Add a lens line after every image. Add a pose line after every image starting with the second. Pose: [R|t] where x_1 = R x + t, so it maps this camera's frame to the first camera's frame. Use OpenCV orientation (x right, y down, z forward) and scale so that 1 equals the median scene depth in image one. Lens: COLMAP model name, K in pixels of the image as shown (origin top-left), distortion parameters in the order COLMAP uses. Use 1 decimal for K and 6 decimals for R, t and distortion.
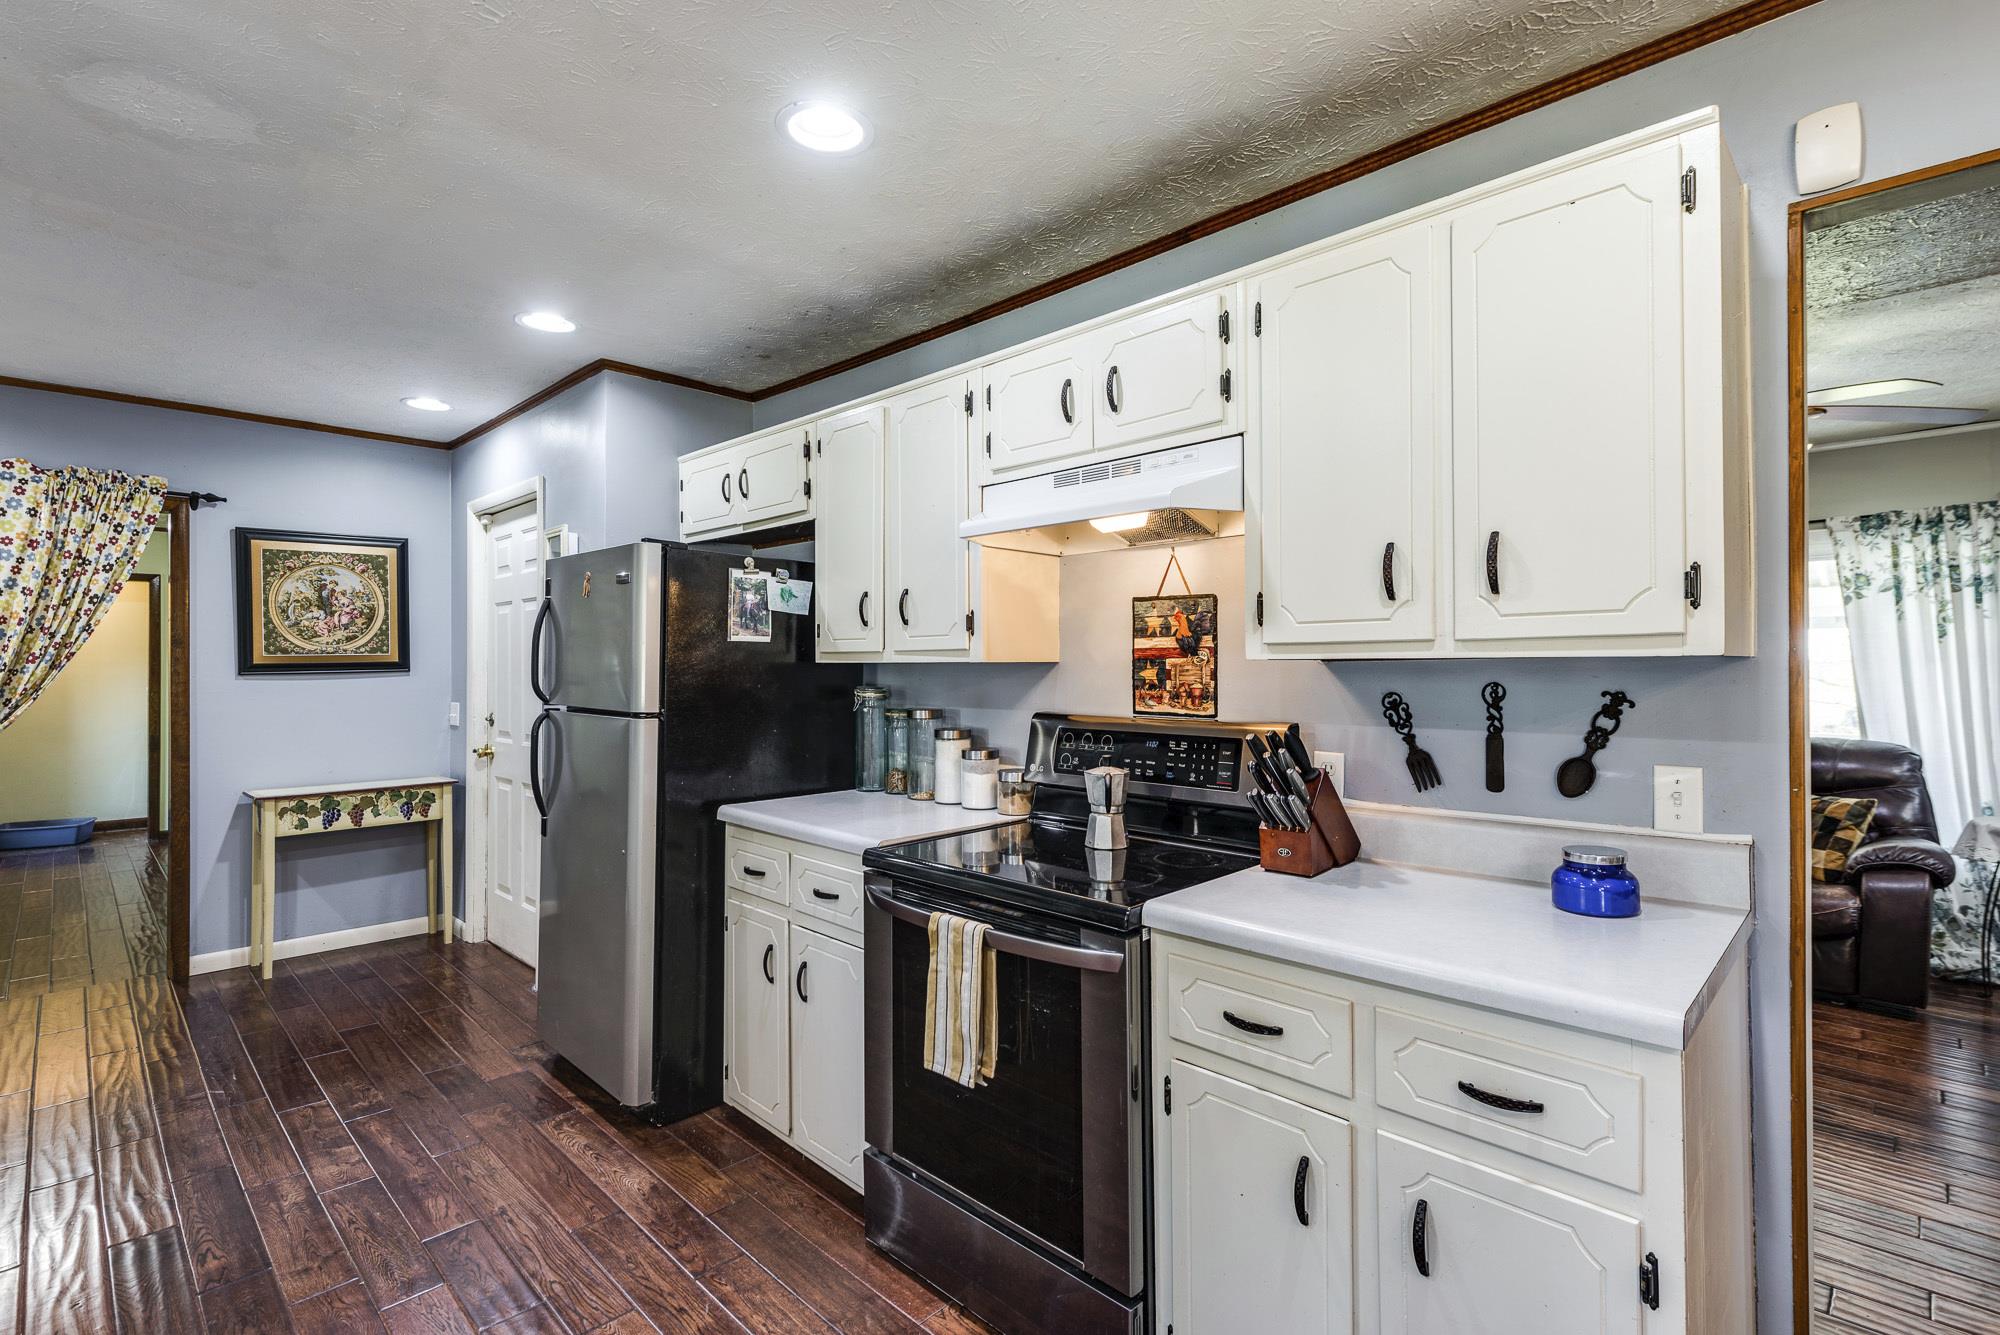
lens RADIAL K [[941.6, 0, 1005.1], [0, 941.6, 659.8], [0, 0, 1]] dist [0.018176, -0.002563]
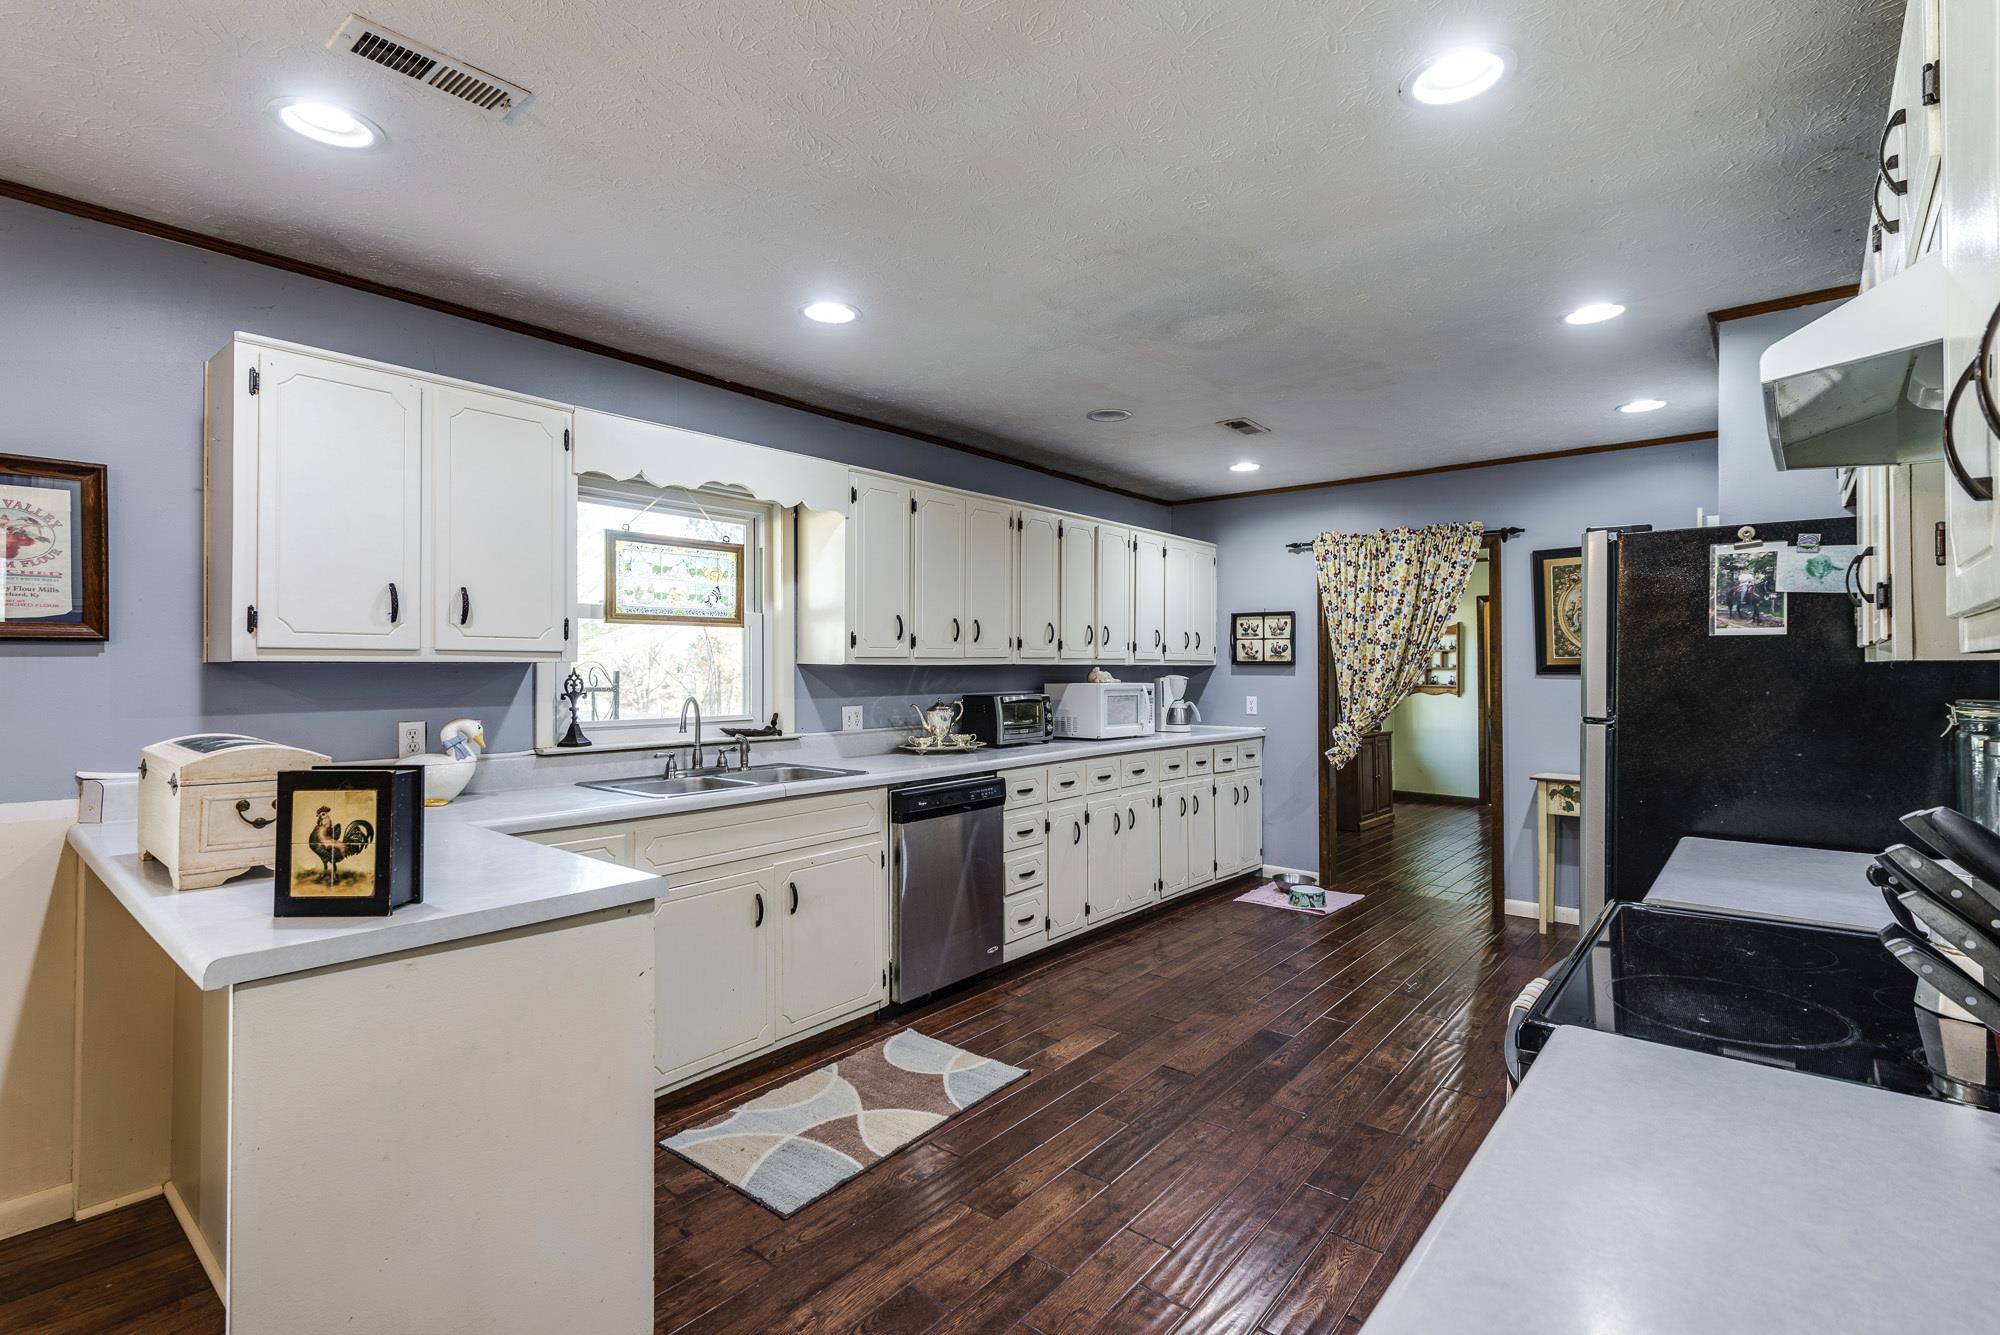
lens RADIAL K [[941.6, 0, 991.1], [0, 941.6, 659.4], [0, 0, 1]] dist [0.018176, -0.002563]
pose [[0.074787, -0.009448, -0.997155, 0.369101], [0.009610, 0.999916, -0.008753, 0.001215], [0.997153, -0.008928, 0.074872, 0.257478]]
